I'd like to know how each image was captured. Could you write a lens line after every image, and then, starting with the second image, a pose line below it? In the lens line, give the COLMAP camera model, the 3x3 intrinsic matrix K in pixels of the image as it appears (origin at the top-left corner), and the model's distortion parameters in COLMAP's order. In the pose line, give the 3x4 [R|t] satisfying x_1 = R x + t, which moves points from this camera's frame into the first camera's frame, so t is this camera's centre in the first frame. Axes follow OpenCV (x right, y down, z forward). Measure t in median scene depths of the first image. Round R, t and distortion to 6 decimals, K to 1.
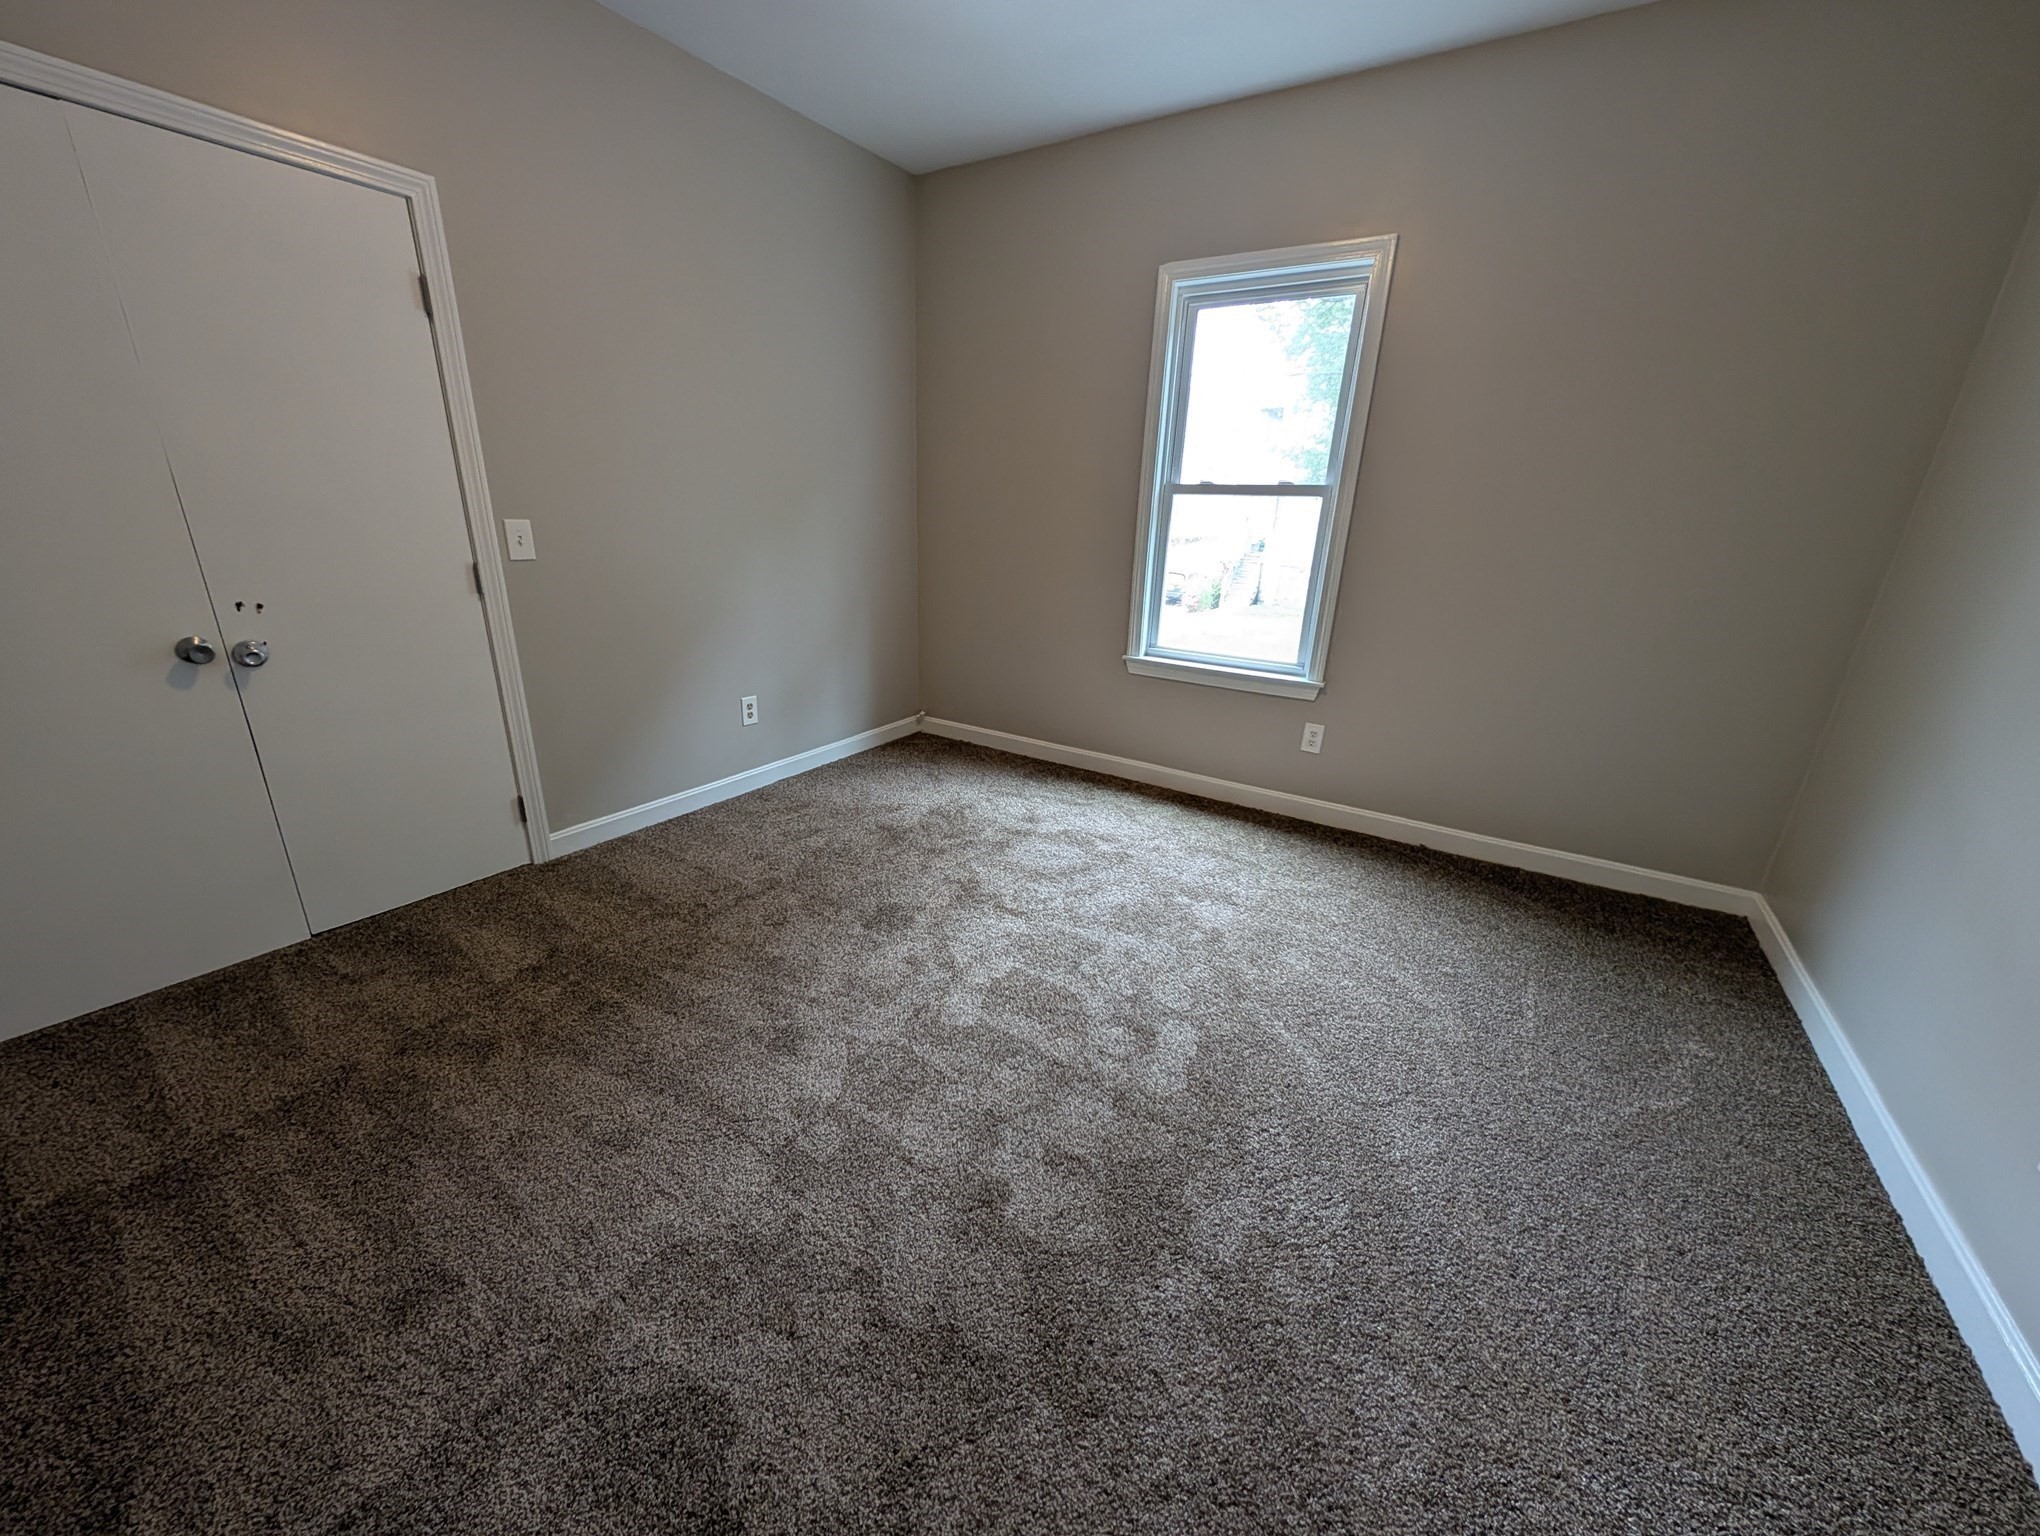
lens RADIAL K [[773.0, 0, 998.5], [0, 773.0, 774.7], [0, 0, 1]] dist [0.014130, -0.007905]
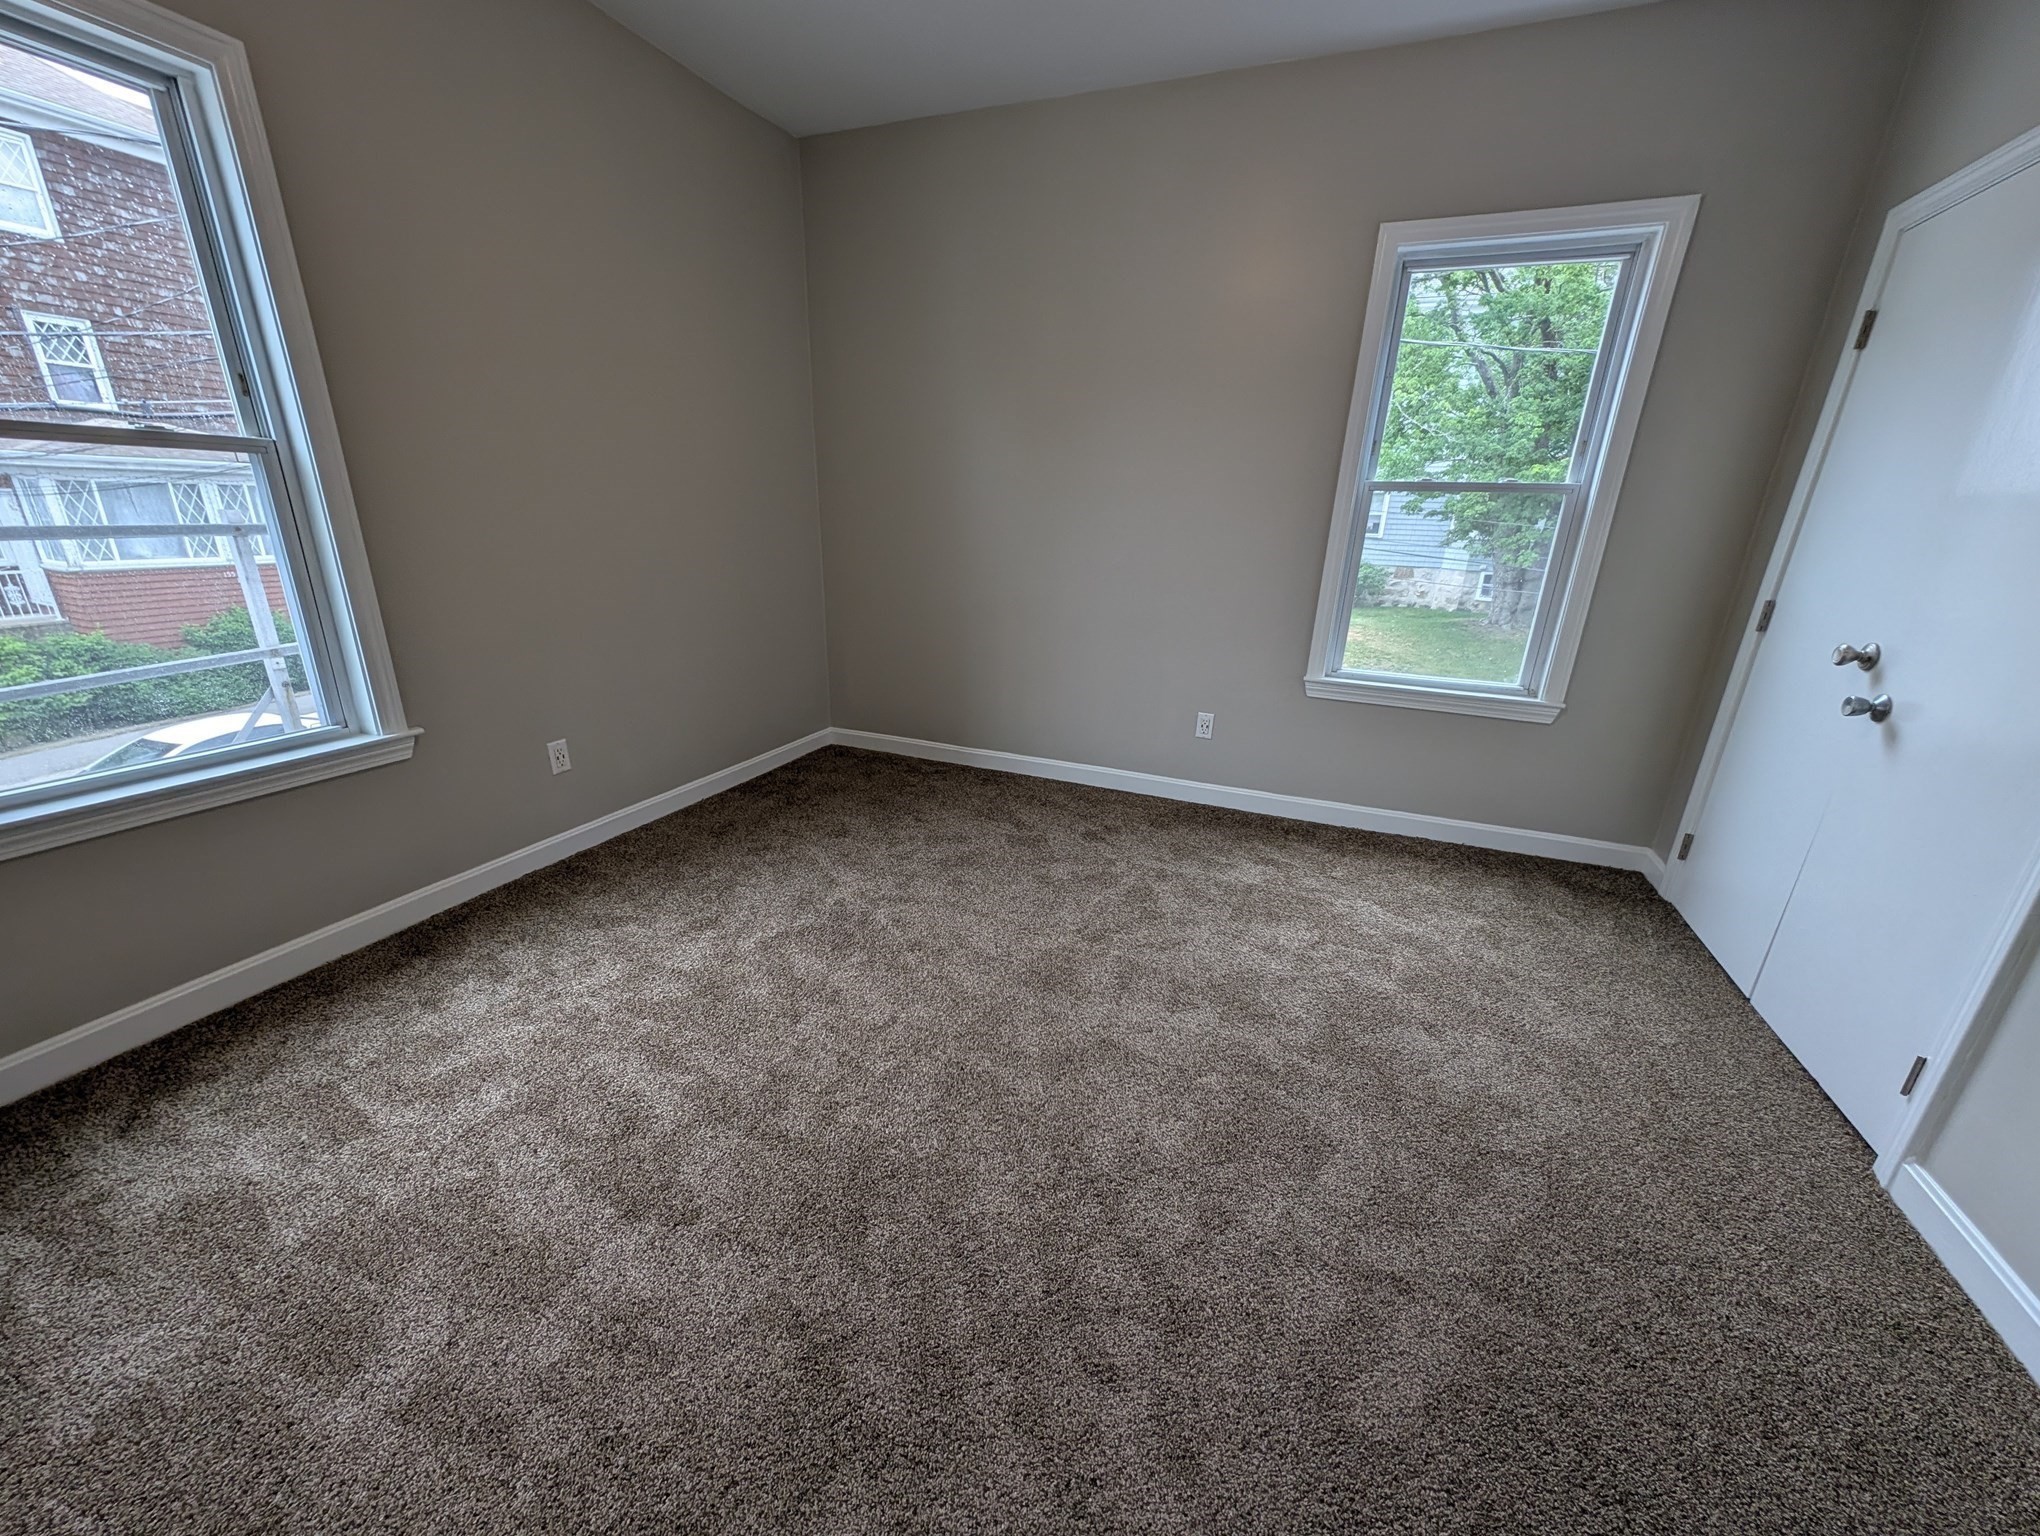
lens RADIAL K [[773.0, 0, 998.5], [0, 773.0, 774.7], [0, 0, 1]] dist [0.014130, -0.007905]
pose [[0.981270, -0.068789, 0.179935, -0.160551], [0.067560, 0.997631, 0.012961, -0.038042], [-0.180401, -0.000562, 0.983593, 0.098243]]
